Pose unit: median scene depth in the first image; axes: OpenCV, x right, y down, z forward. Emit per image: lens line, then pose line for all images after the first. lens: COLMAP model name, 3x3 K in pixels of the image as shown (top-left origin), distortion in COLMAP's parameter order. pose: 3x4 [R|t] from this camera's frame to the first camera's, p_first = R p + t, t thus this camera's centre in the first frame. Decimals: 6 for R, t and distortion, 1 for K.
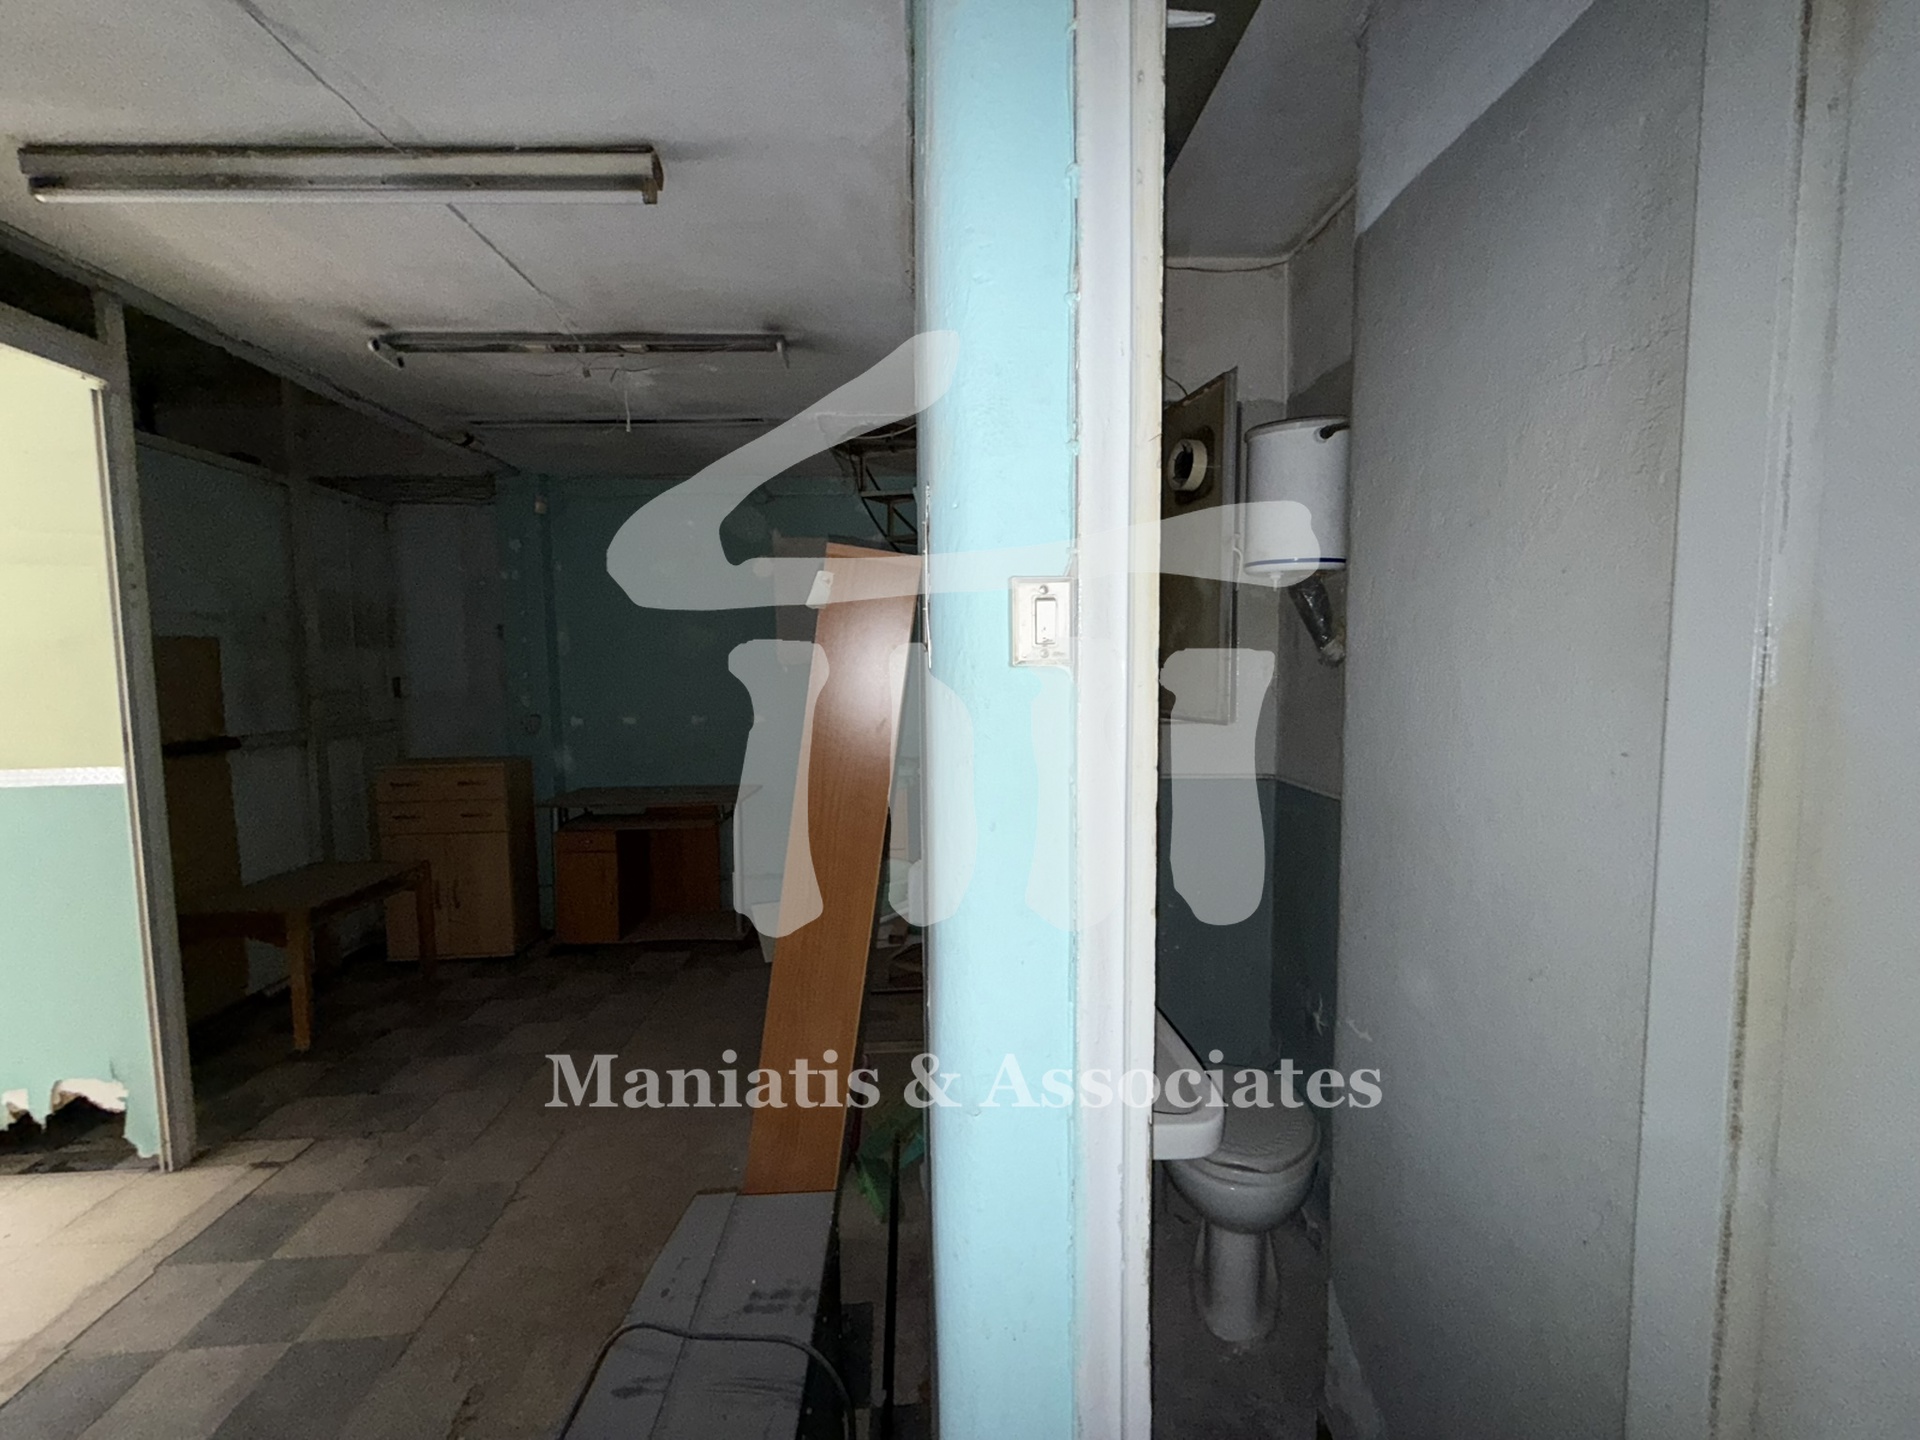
lens RADIAL K [[761.9, 0, 955.3], [0, 761.9, 714.7], [0, 0, 1]] dist [-0.003263, 0.001162]
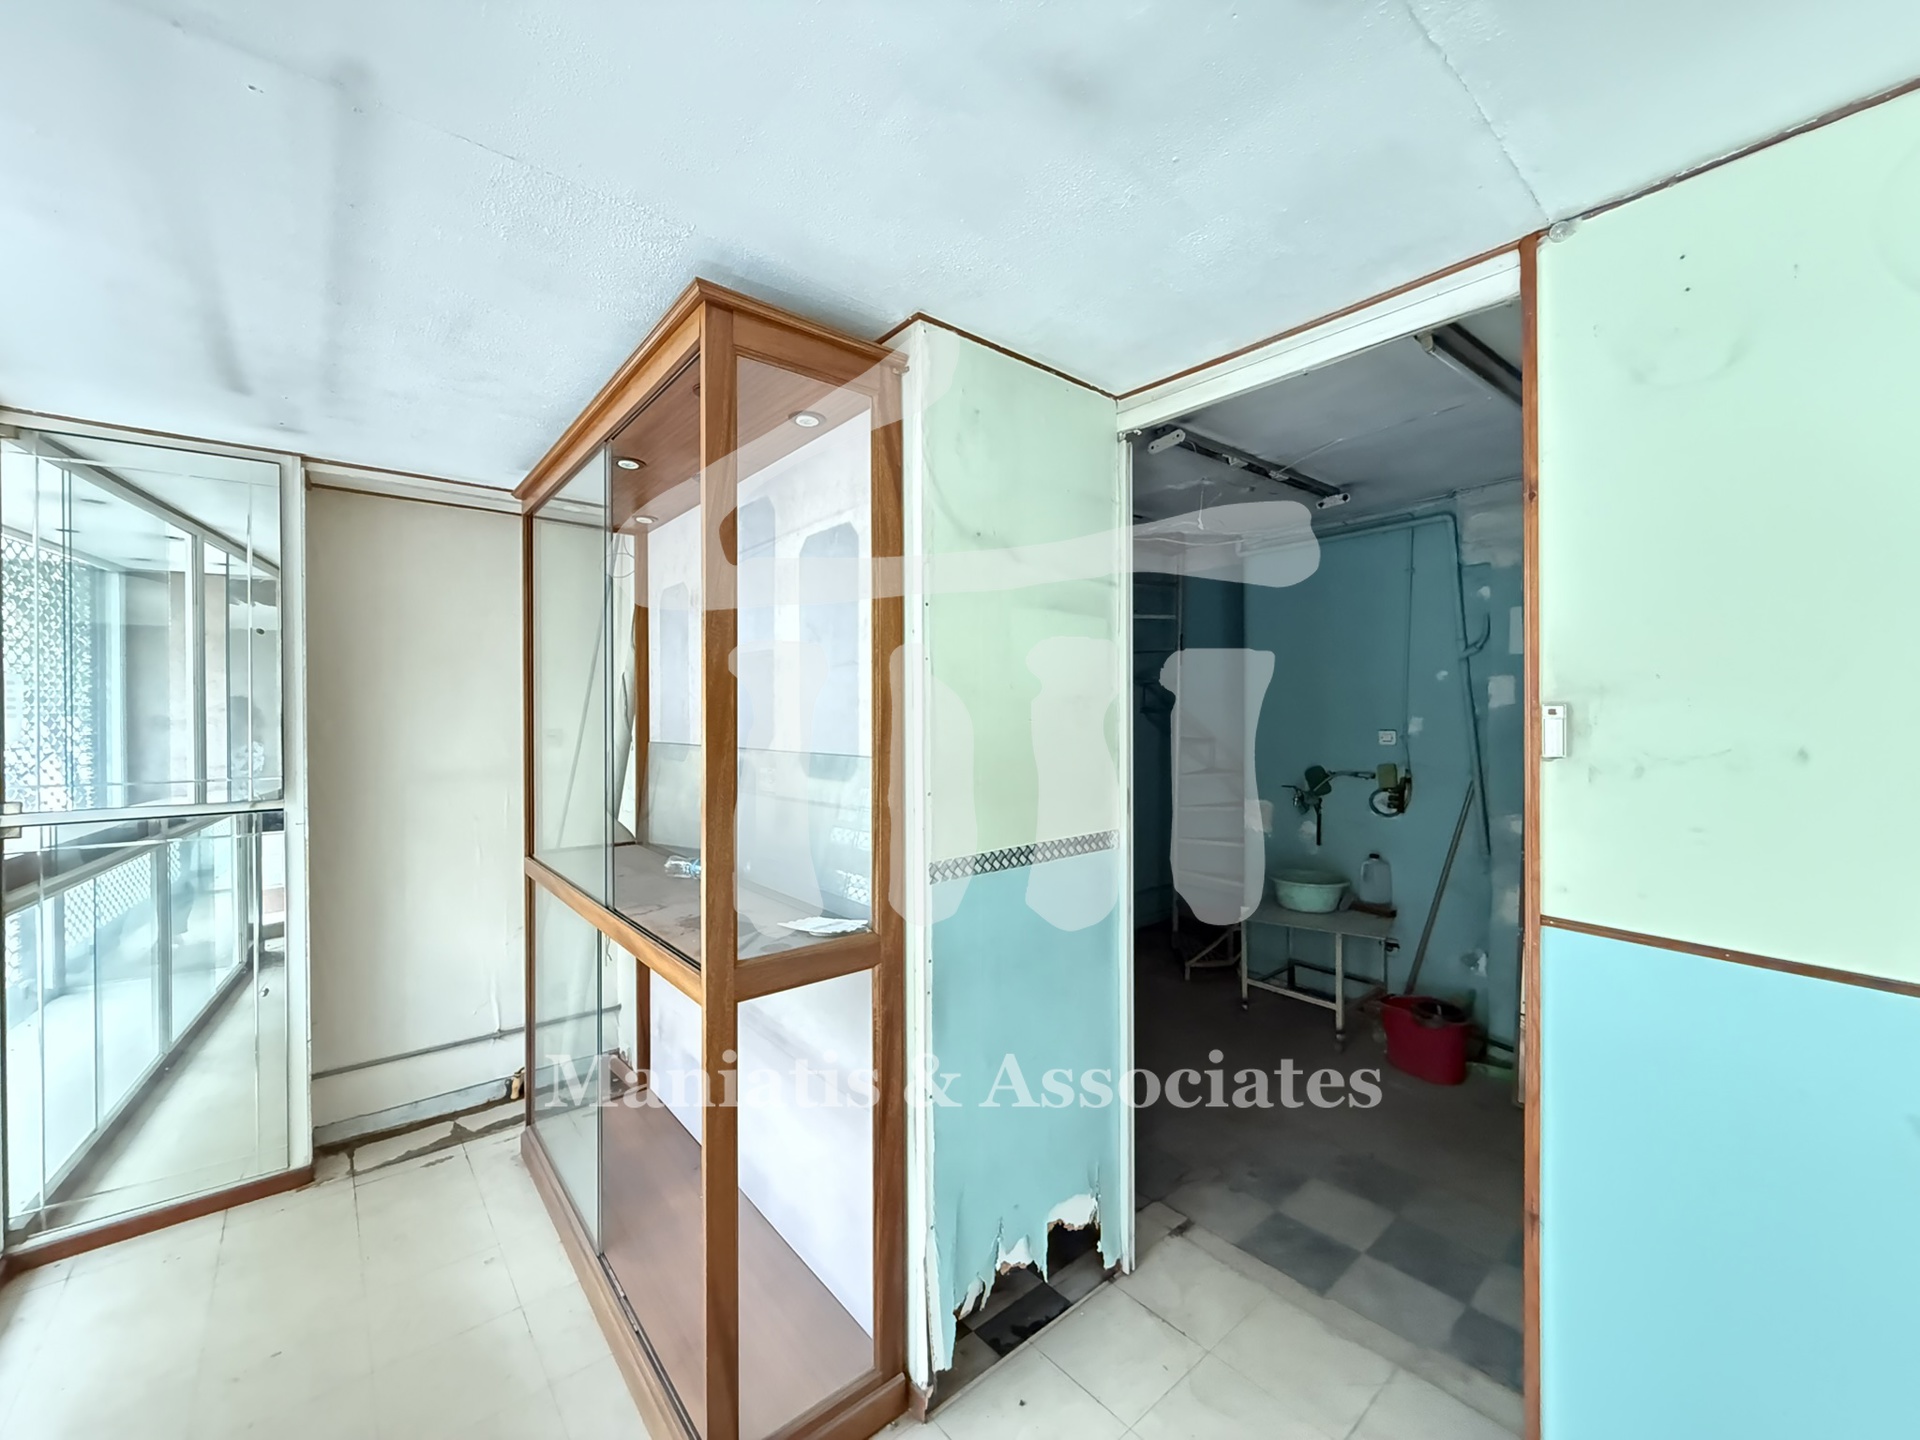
lens RADIAL K [[761.9, 0, 950.0], [0, 761.9, 714.7], [0, 0, 1]] dist [-0.003263, 0.001162]
pose [[0.812395, 0.005169, 0.583085, -1.768642], [0.032759, 0.997977, -0.054489, -0.029204], [-0.582187, 0.063368, 0.810582, 0.340086]]
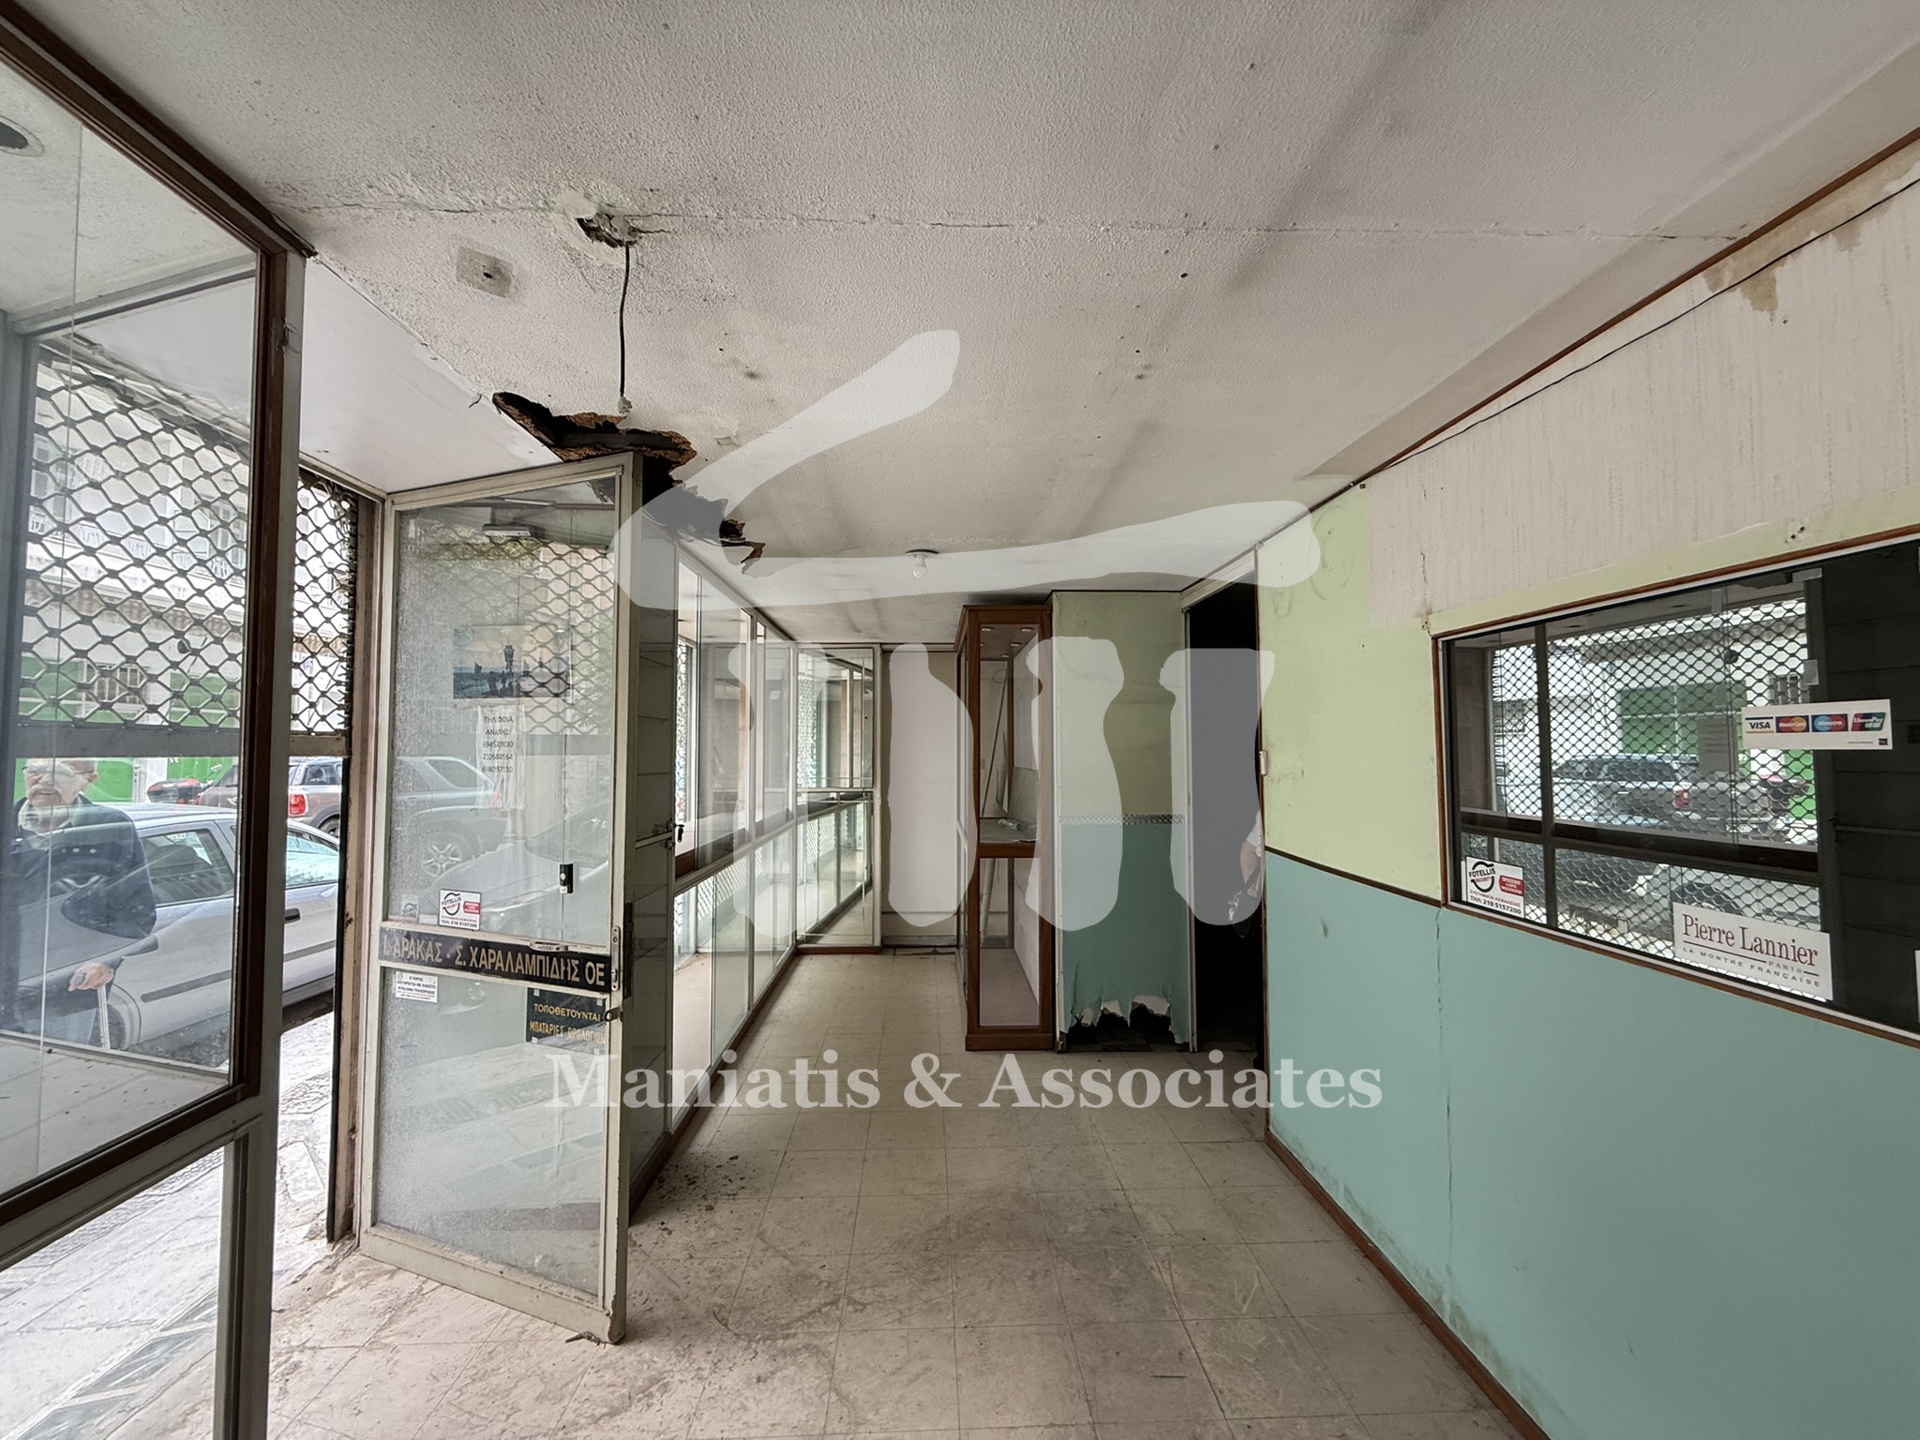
lens RADIAL K [[761.9, 0, 956.5], [0, 761.9, 716.6], [0, 0, 1]] dist [-0.003263, 0.001162]
pose [[0.999365, 0.008046, -0.034702, -1.533835], [-0.011745, 0.994107, -0.107767, 0.036869], [0.033630, 0.108106, 0.993570, -0.820813]]
